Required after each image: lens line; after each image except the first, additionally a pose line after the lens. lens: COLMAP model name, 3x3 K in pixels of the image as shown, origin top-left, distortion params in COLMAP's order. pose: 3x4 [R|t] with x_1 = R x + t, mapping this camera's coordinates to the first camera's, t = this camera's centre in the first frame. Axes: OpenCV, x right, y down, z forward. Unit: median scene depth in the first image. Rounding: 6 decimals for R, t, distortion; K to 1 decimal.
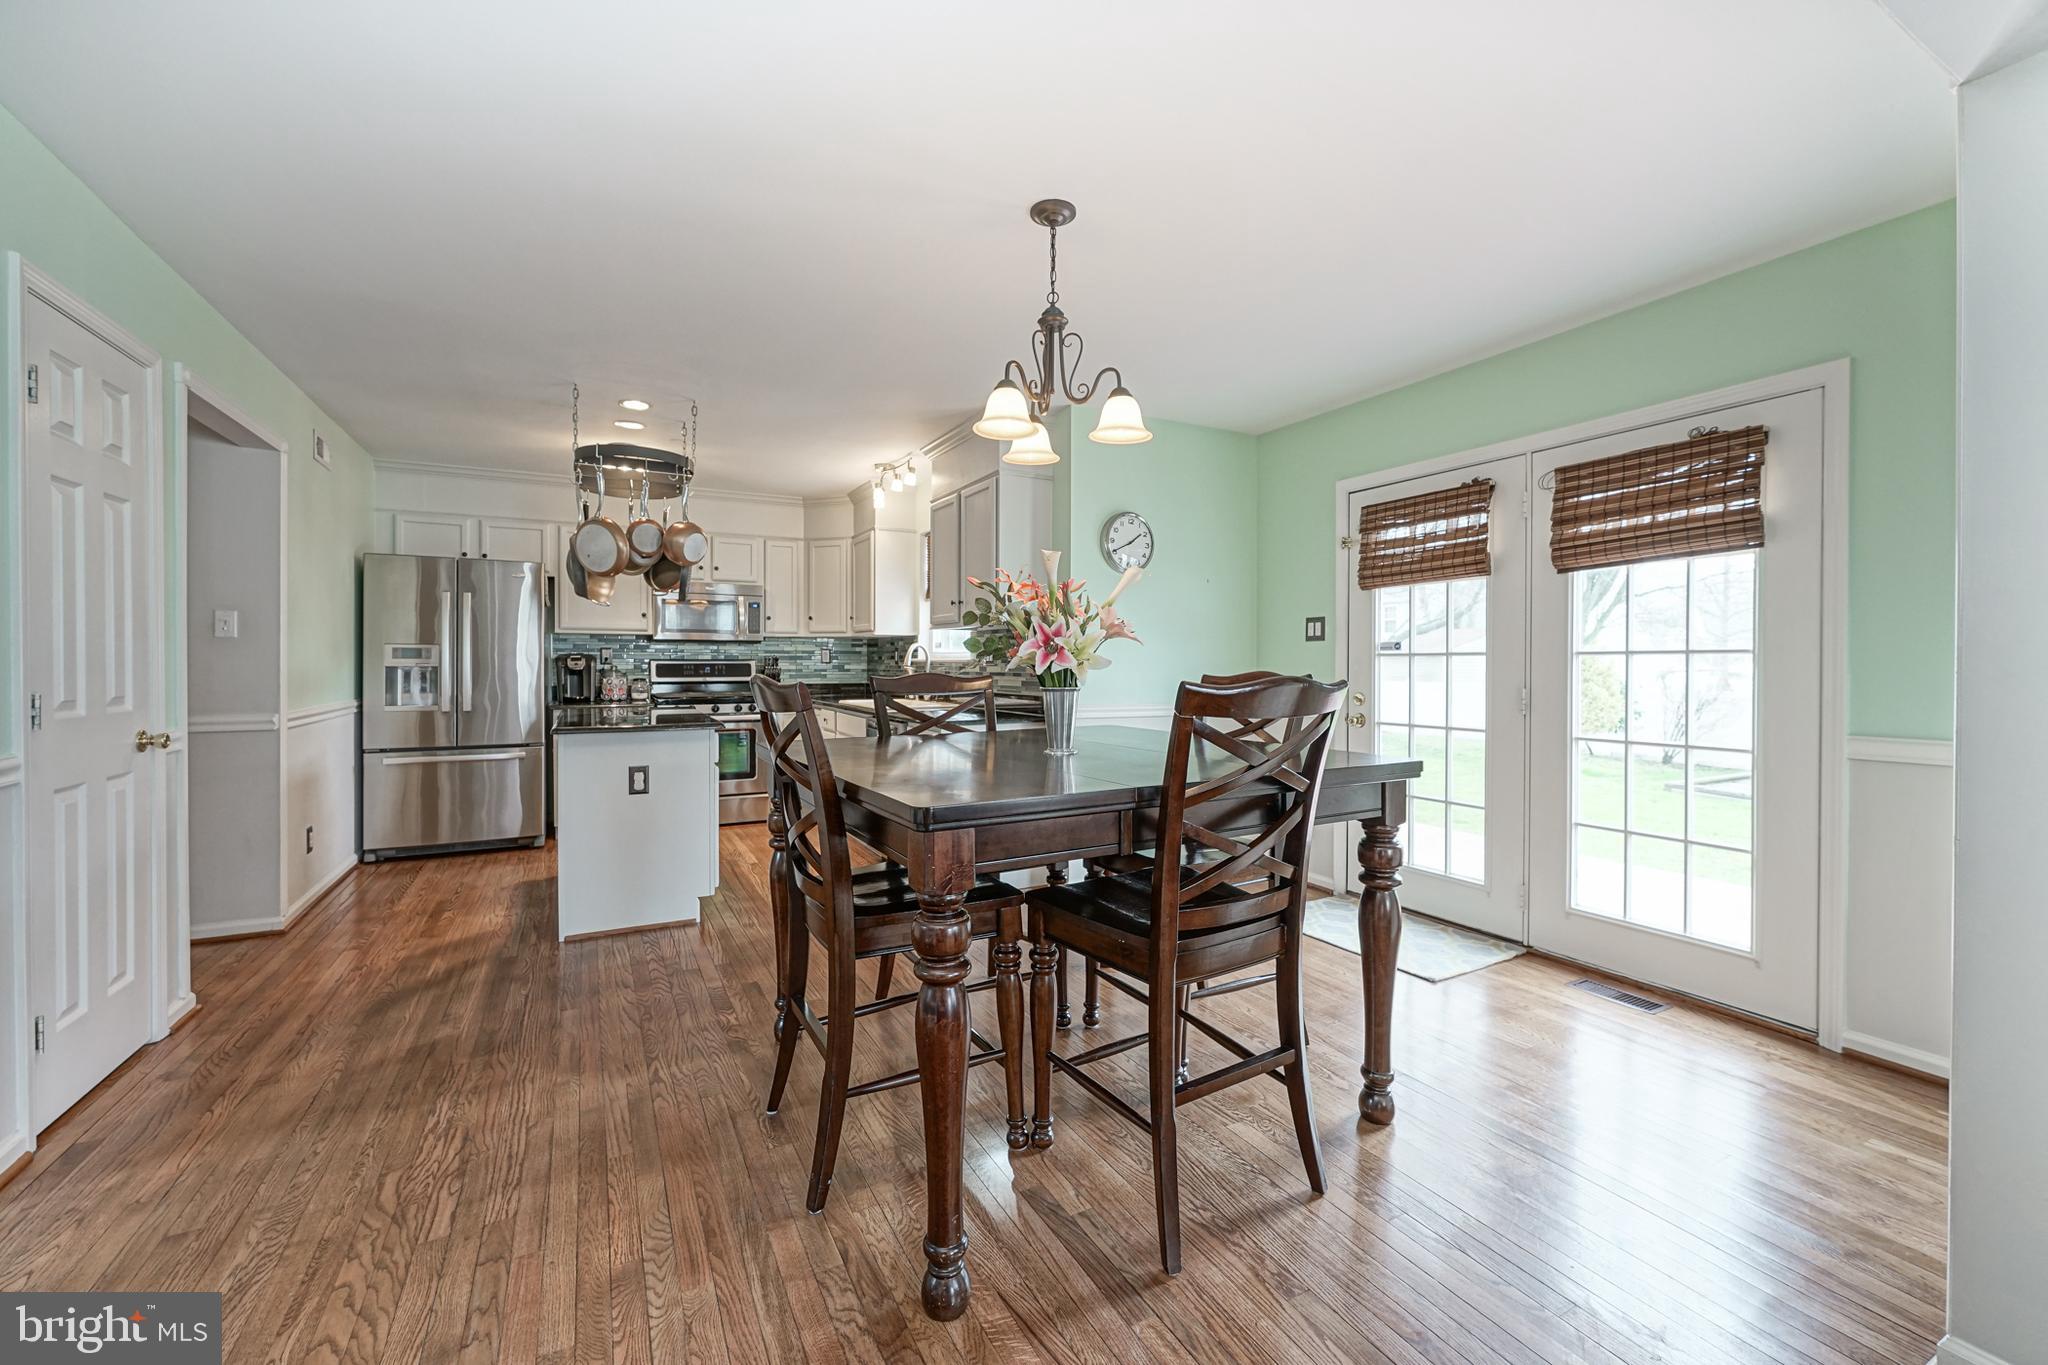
lens RADIAL K [[827.6, 0, 991.5], [0, 827.6, 672.1], [0, 0, 1]] dist [-0.001775, 0.000171]
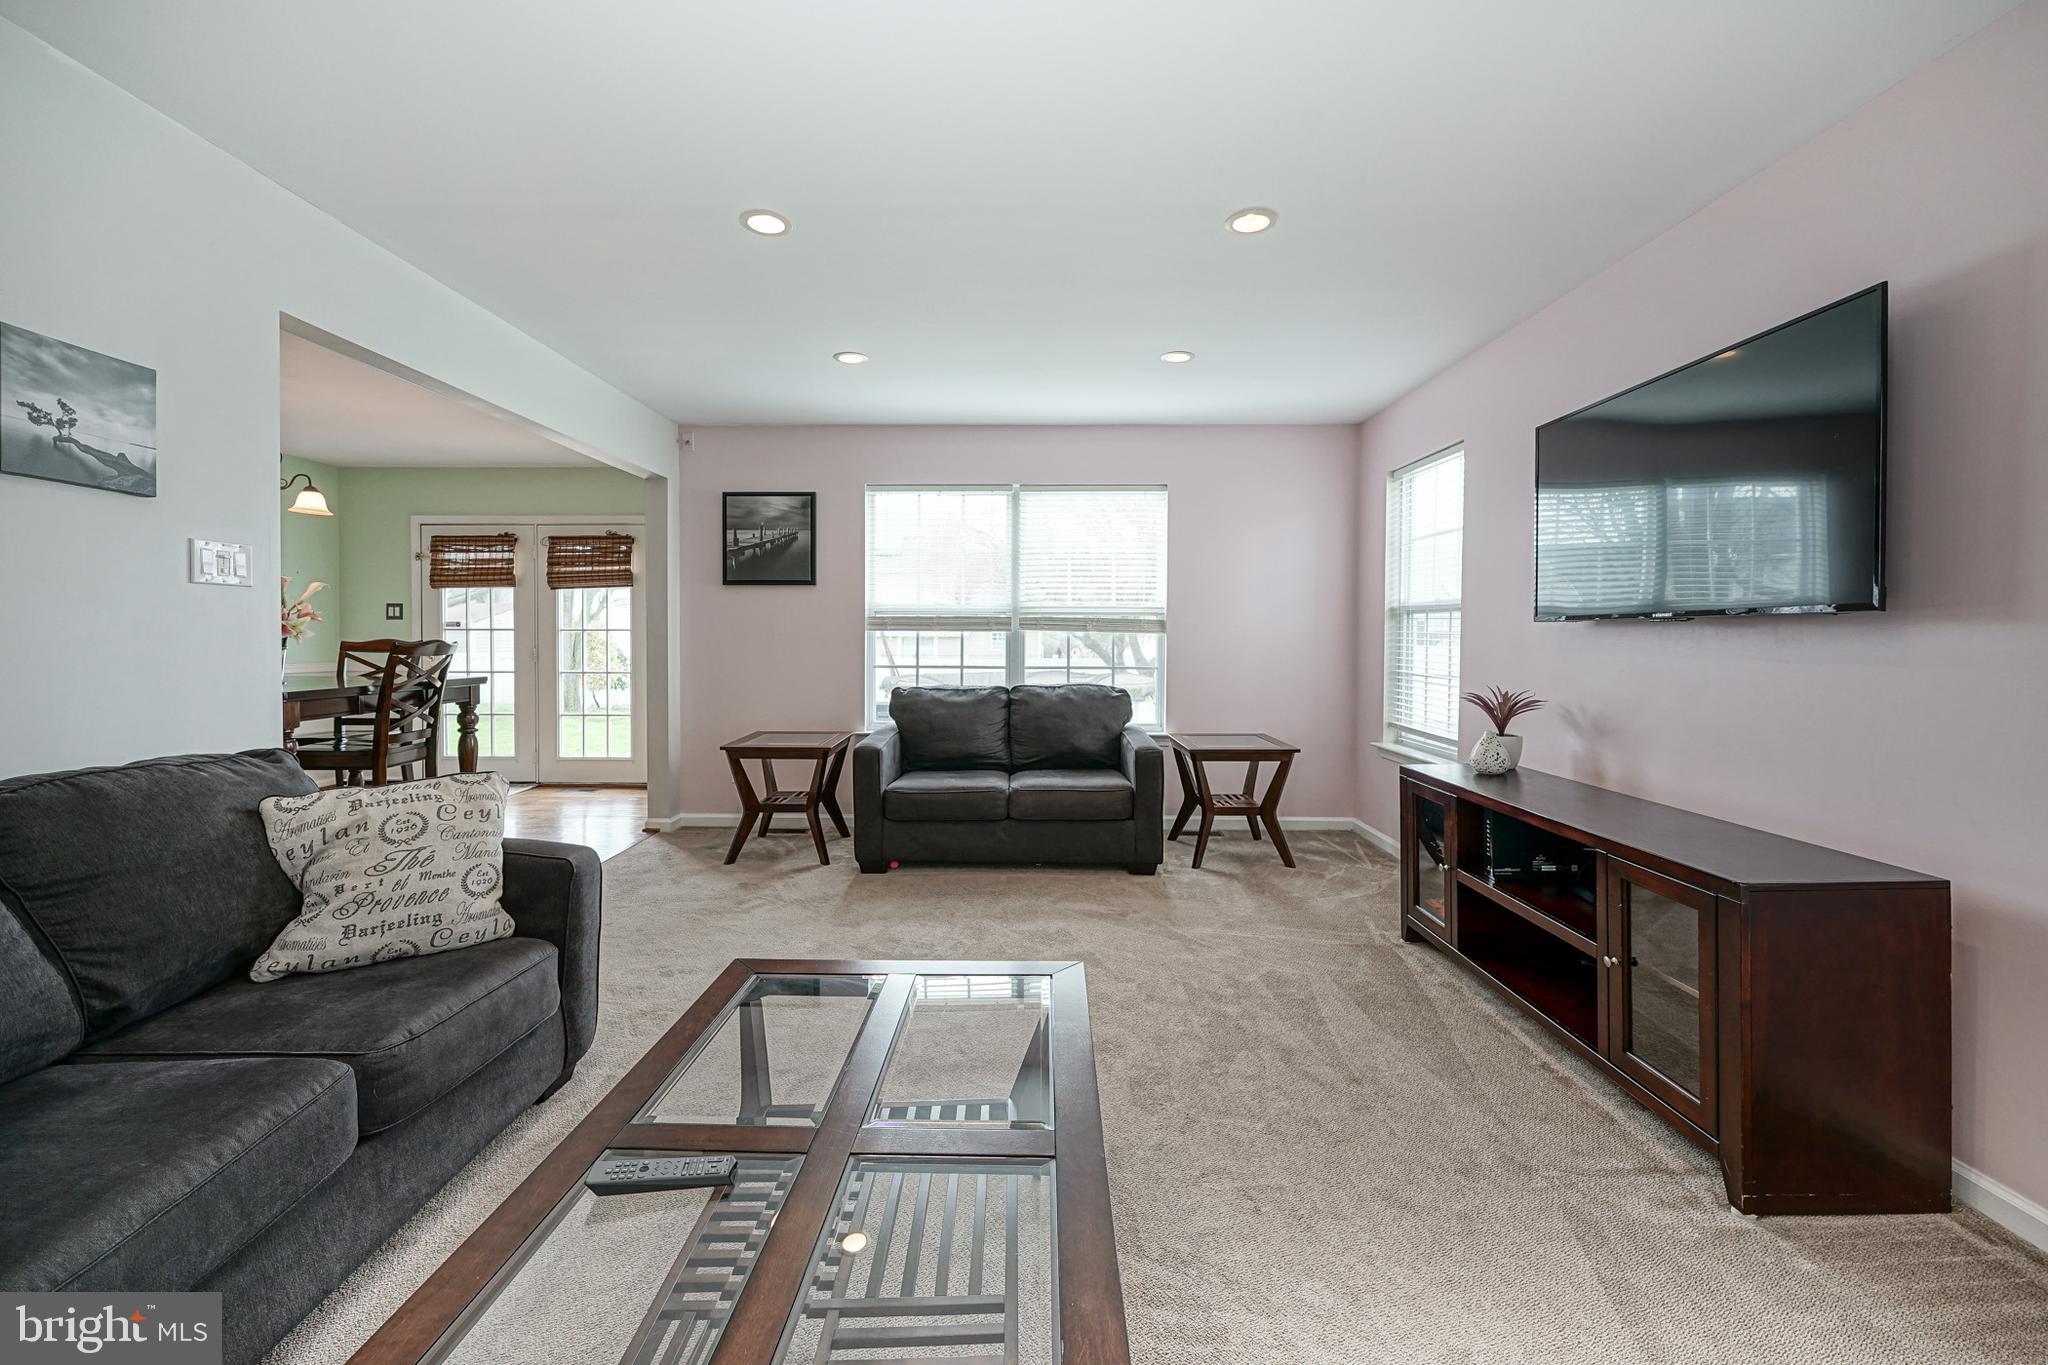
lens RADIAL K [[827.6, 0, 1053.3], [0, 827.6, 645.8], [0, 0, 1]] dist [-0.001775, 0.000171]
pose [[0.436544, -0.010573, 0.899621, -0.454485], [0.008110, 0.999937, 0.007816, 0.007198], [-0.899646, 0.003884, 0.436602, -0.752546]]
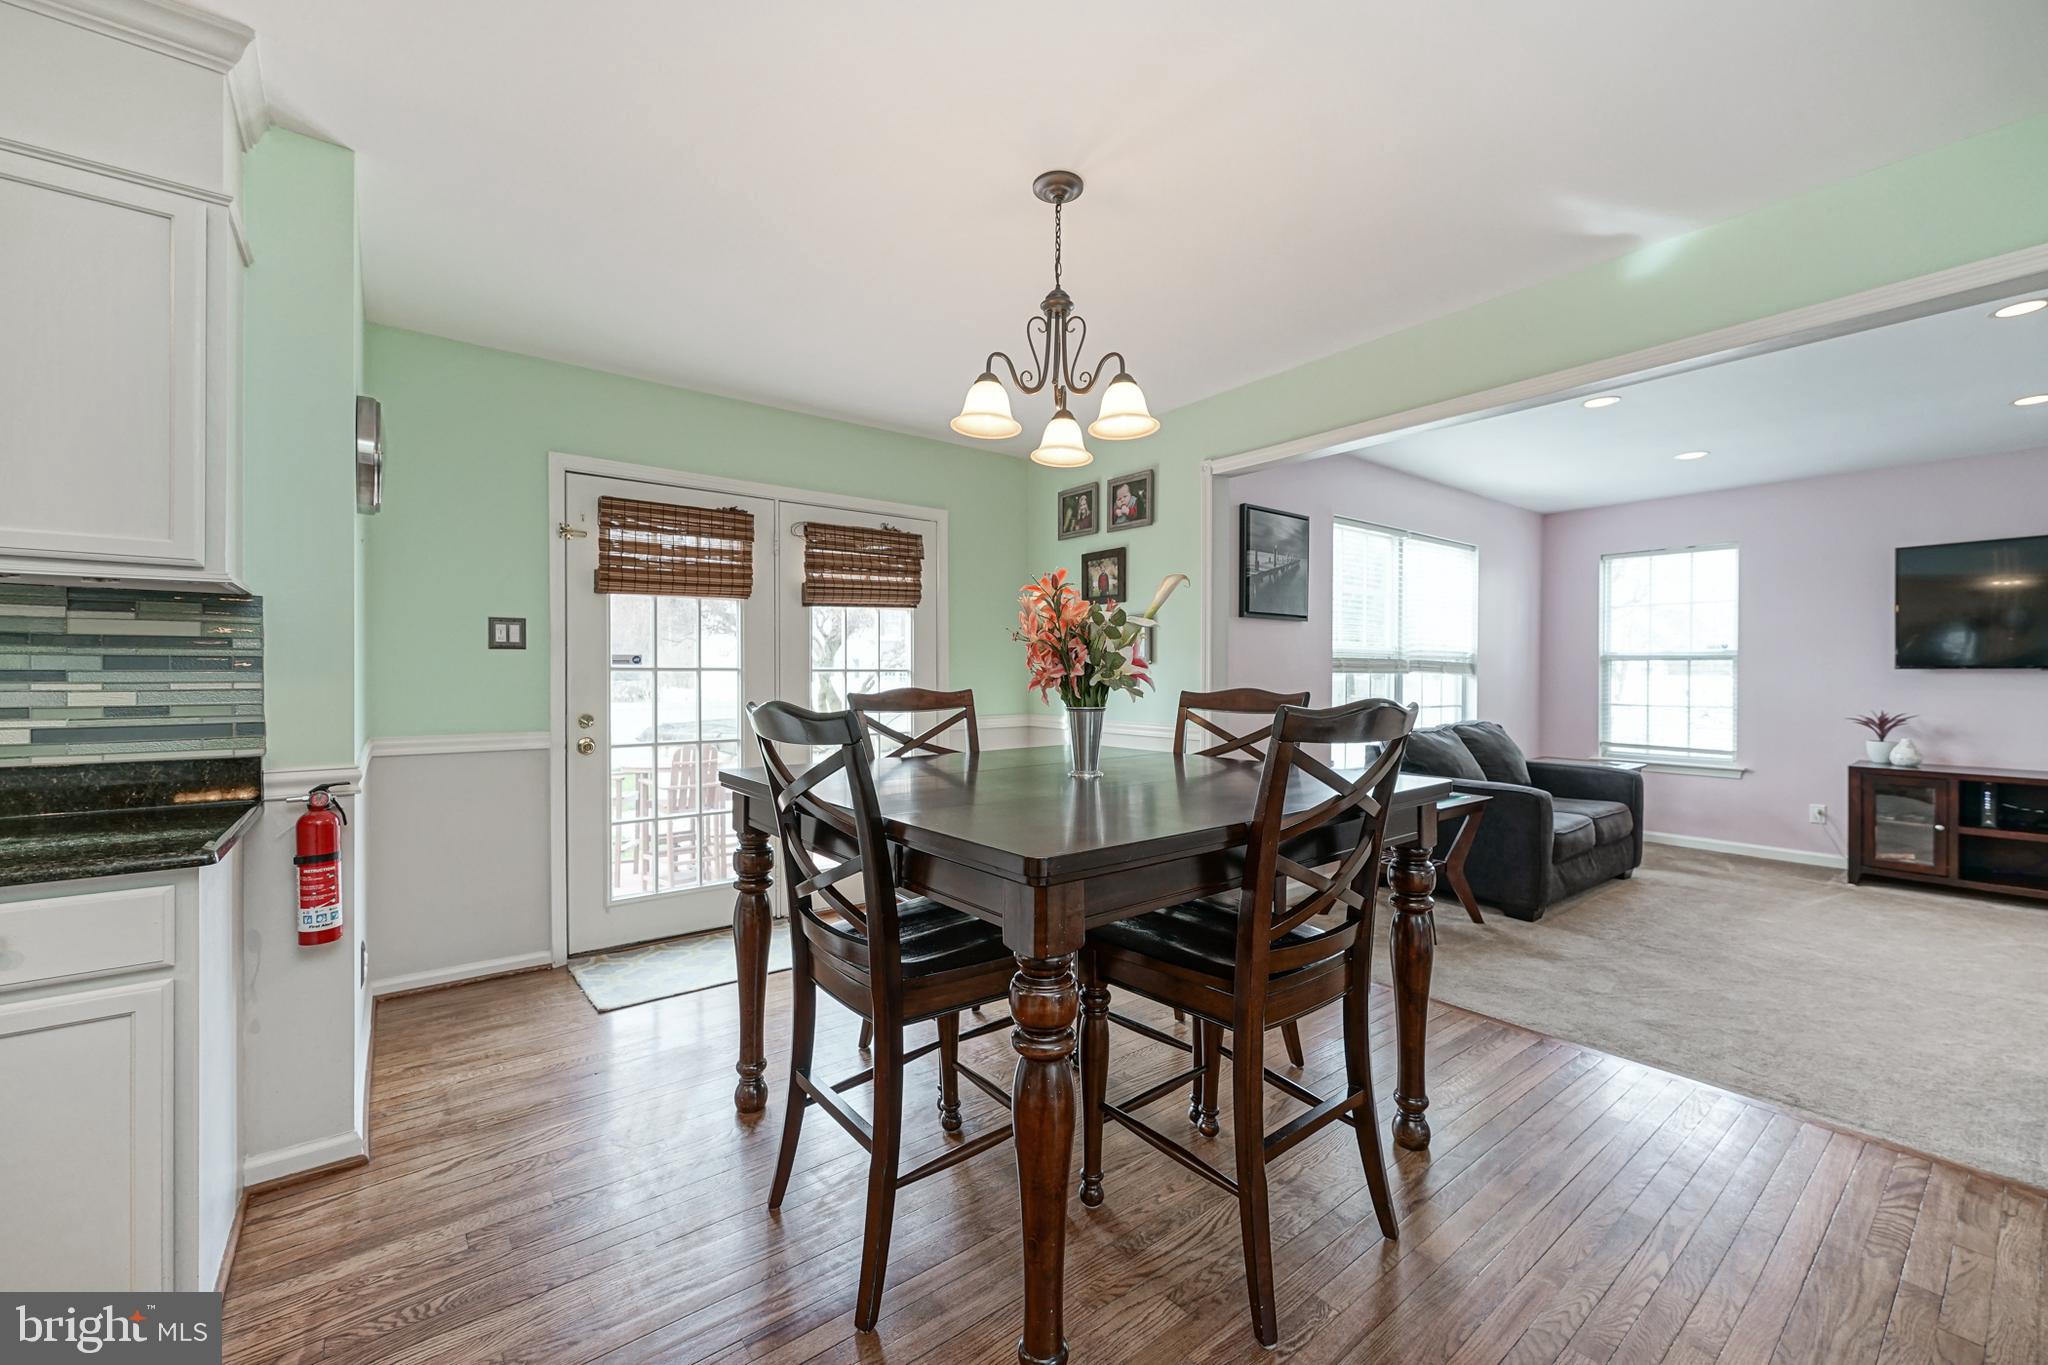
lens RADIAL K [[827.6, 0, 1037.6], [0, 827.6, 681.9], [0, 0, 1]] dist [-0.001775, 0.000171]
pose [[-0.218631, -0.010770, 0.975748, -0.491380], [0.008572, 0.999879, 0.012957, -0.014297], [-0.975770, 0.011197, -0.218512, 0.746049]]
